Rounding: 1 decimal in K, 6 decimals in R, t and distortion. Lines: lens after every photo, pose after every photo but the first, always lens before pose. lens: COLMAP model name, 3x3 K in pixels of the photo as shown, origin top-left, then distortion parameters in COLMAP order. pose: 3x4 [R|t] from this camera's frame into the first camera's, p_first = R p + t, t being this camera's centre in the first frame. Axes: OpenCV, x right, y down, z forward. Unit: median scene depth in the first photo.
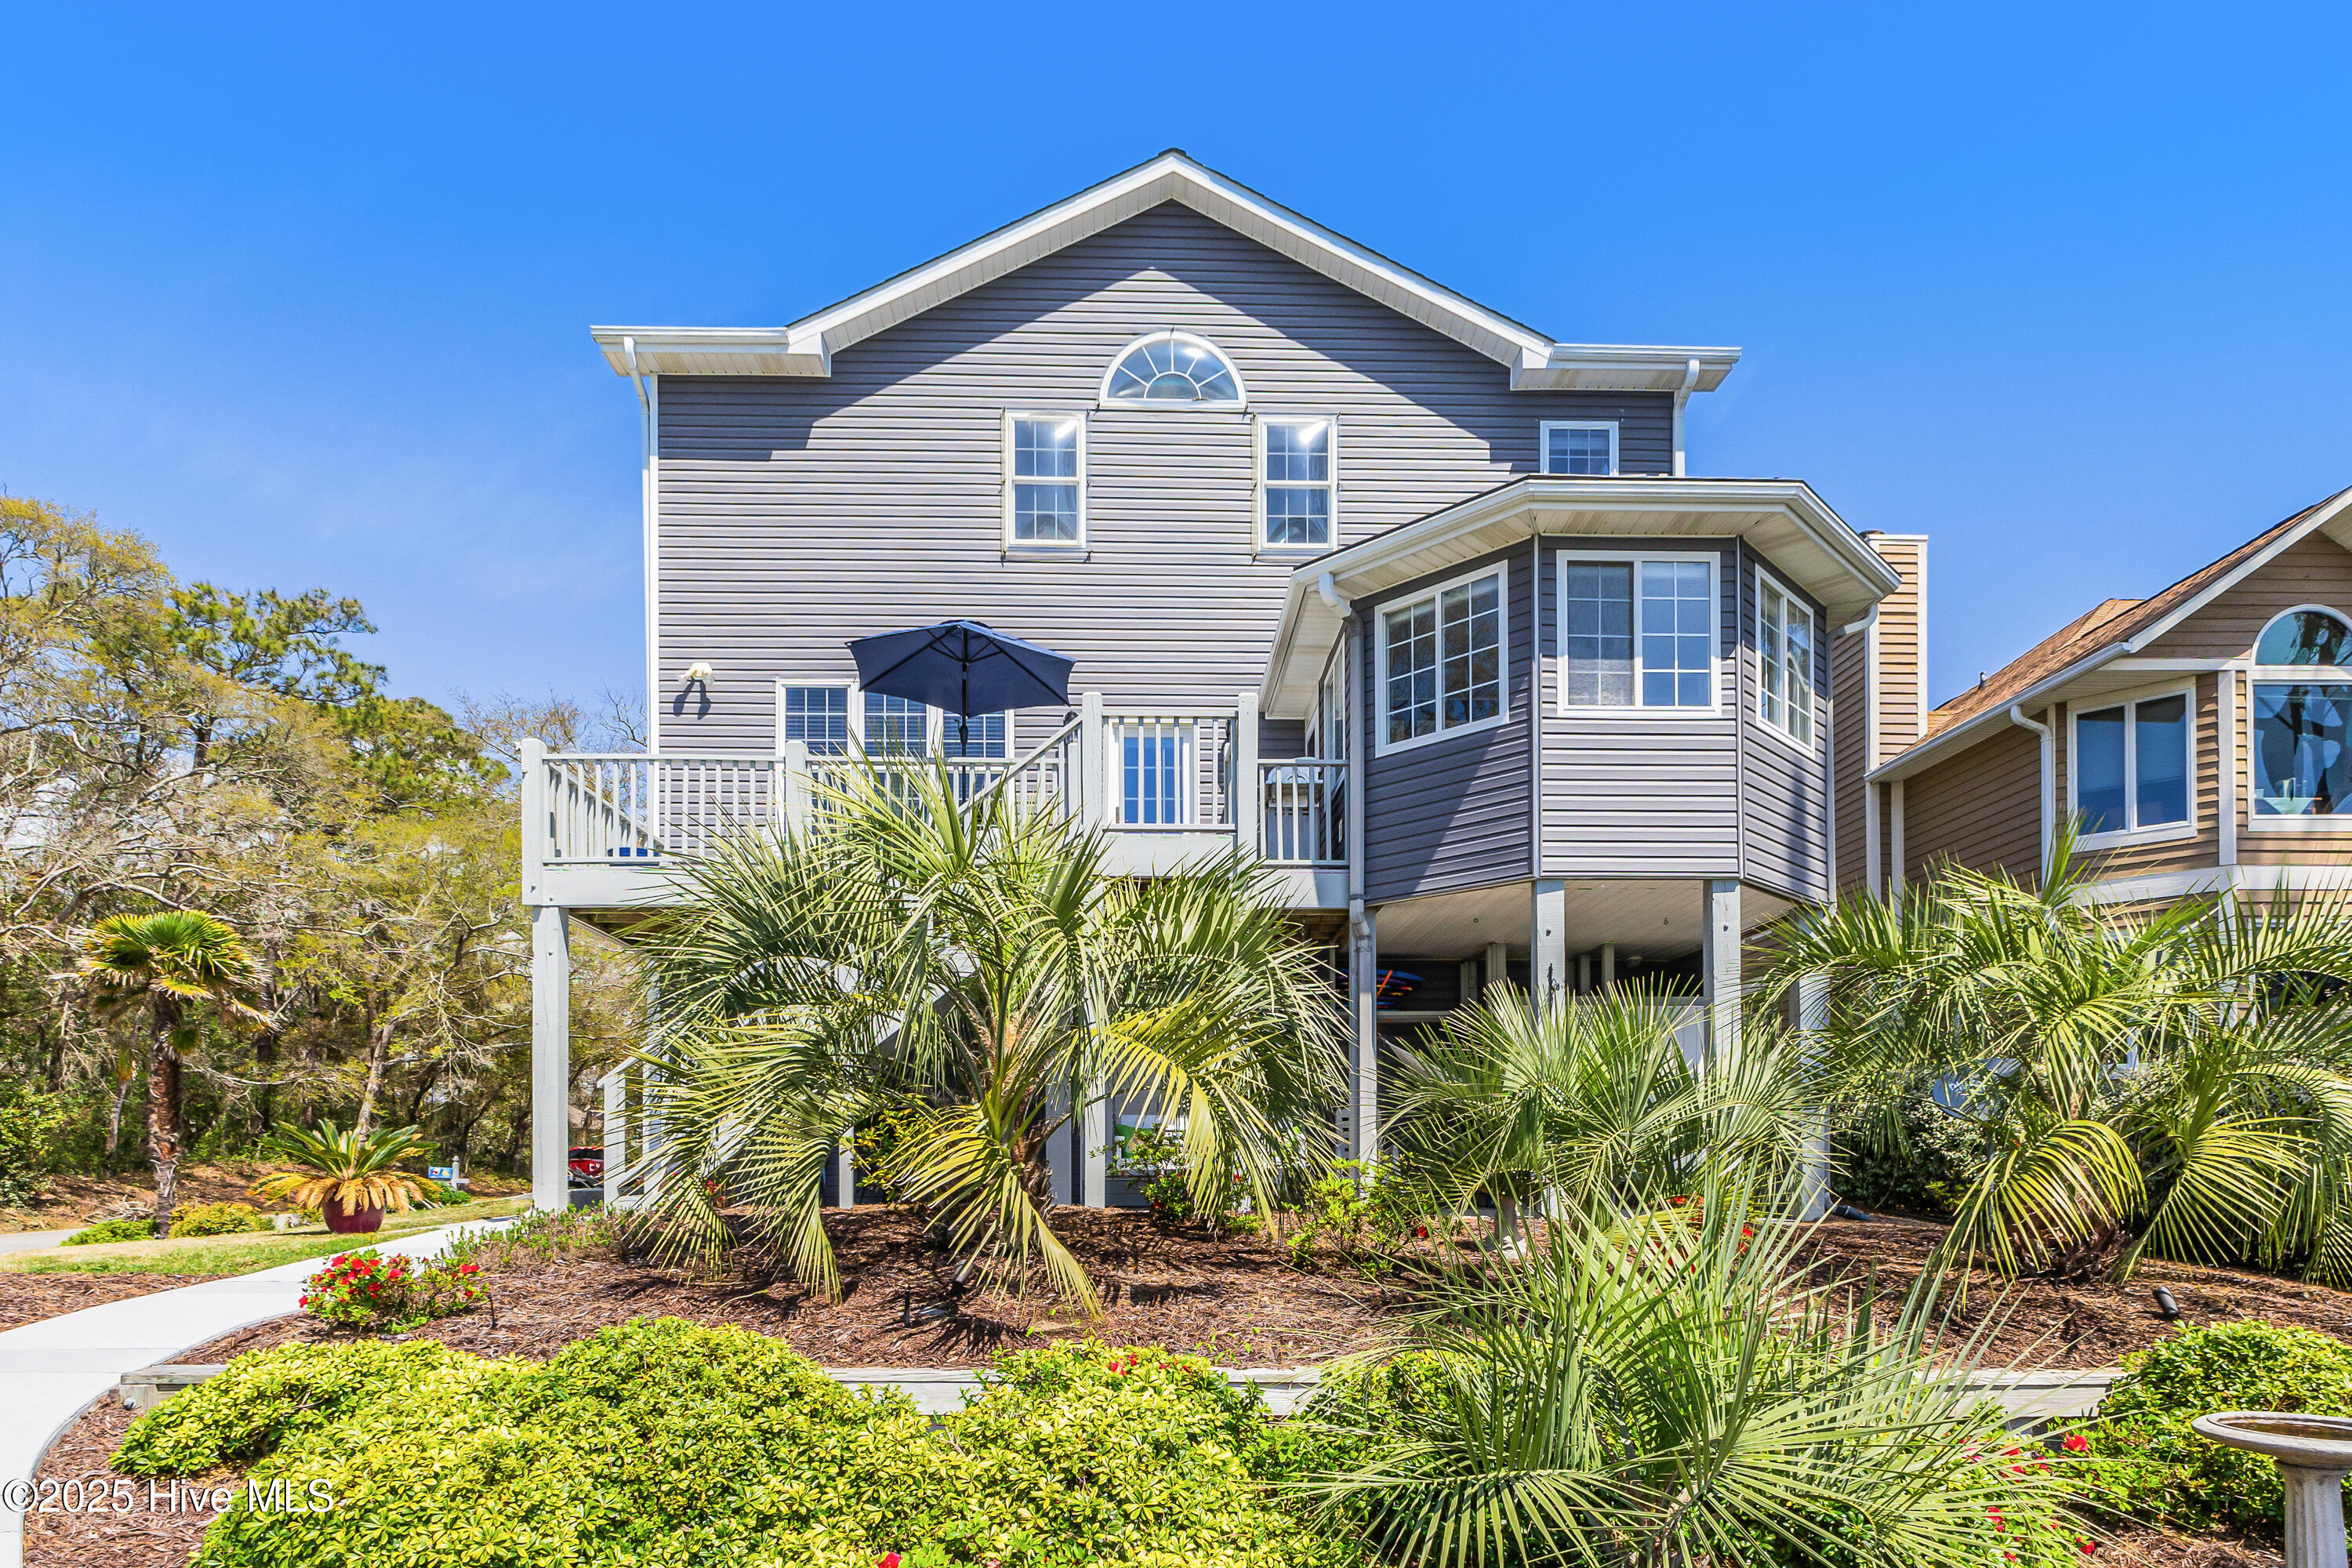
lens RADIAL K [[1405.3, 0, 1204.5], [0, 1405.3, 1163.3], [0, 0, 1]] dist [0.010004, 0.000257]
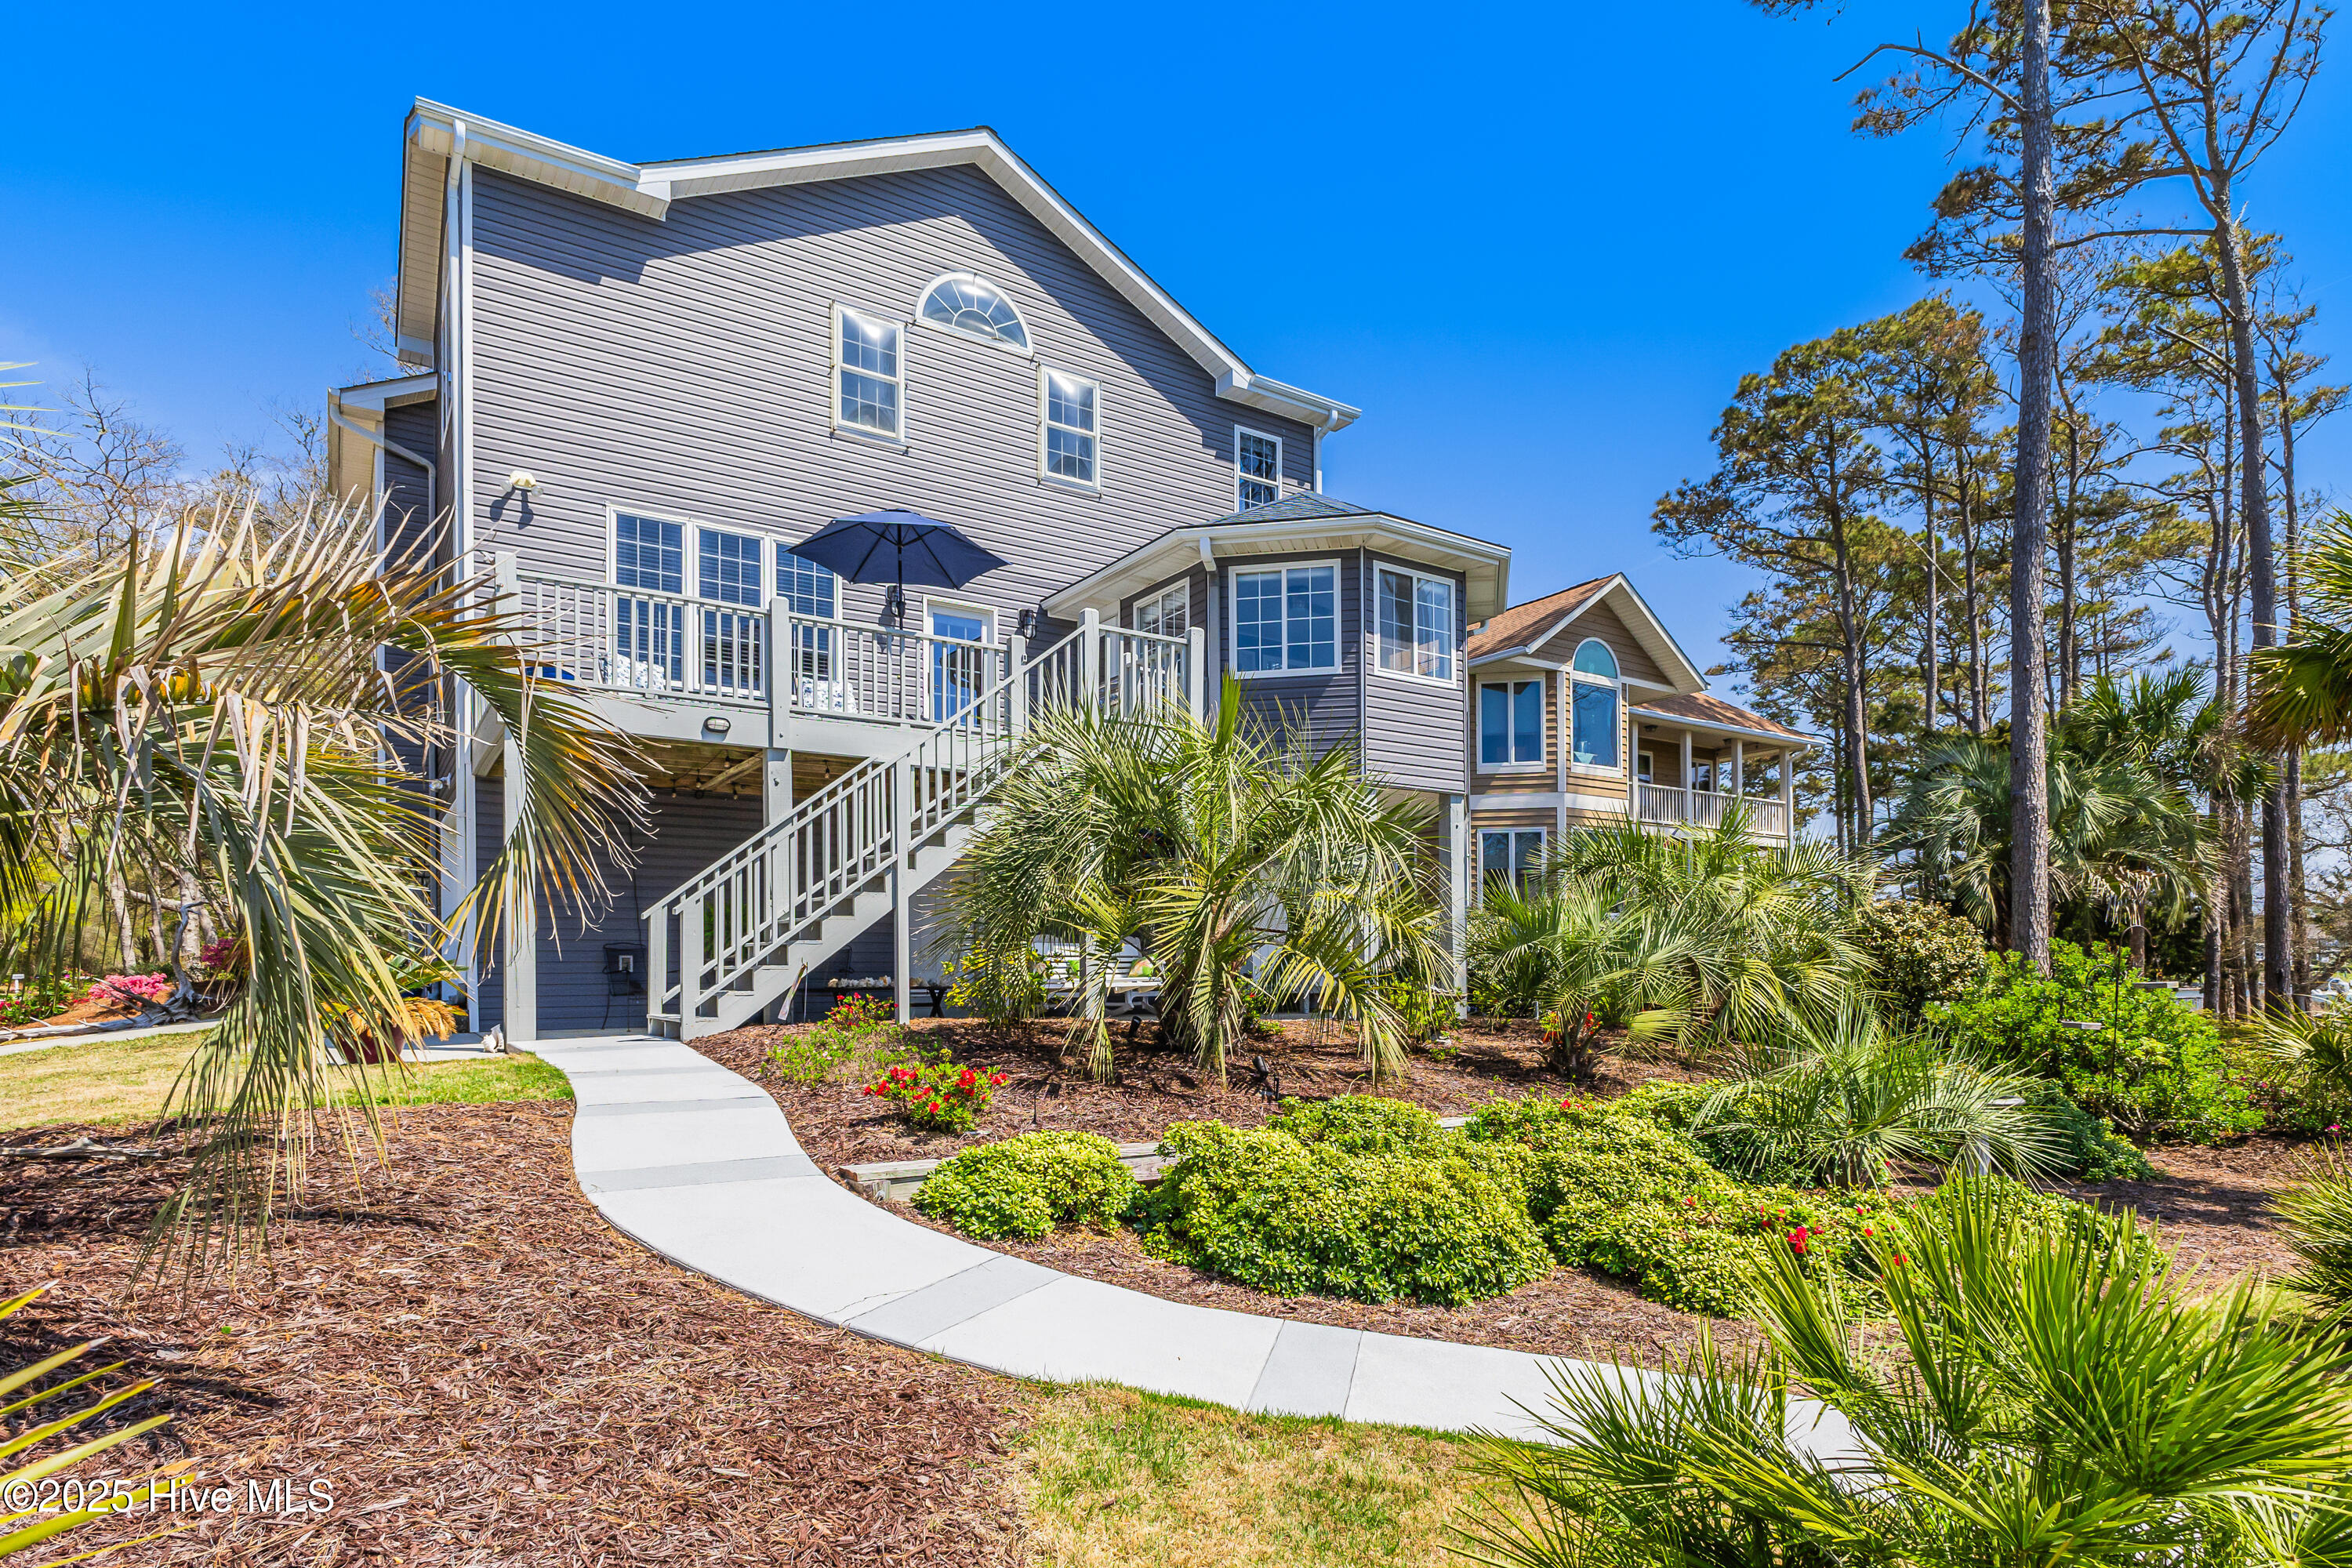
lens RADIAL K [[1258.6, 0, 1254.4], [0, 1258.6, 978.8], [0, 0, 1]] dist [0.002361, -0.000430]
pose [[0.836518, -0.003281, 0.547929, -0.410244], [-0.001806, 0.999960, 0.008744, -0.010476], [-0.547936, -0.008304, 0.836479, -0.015693]]
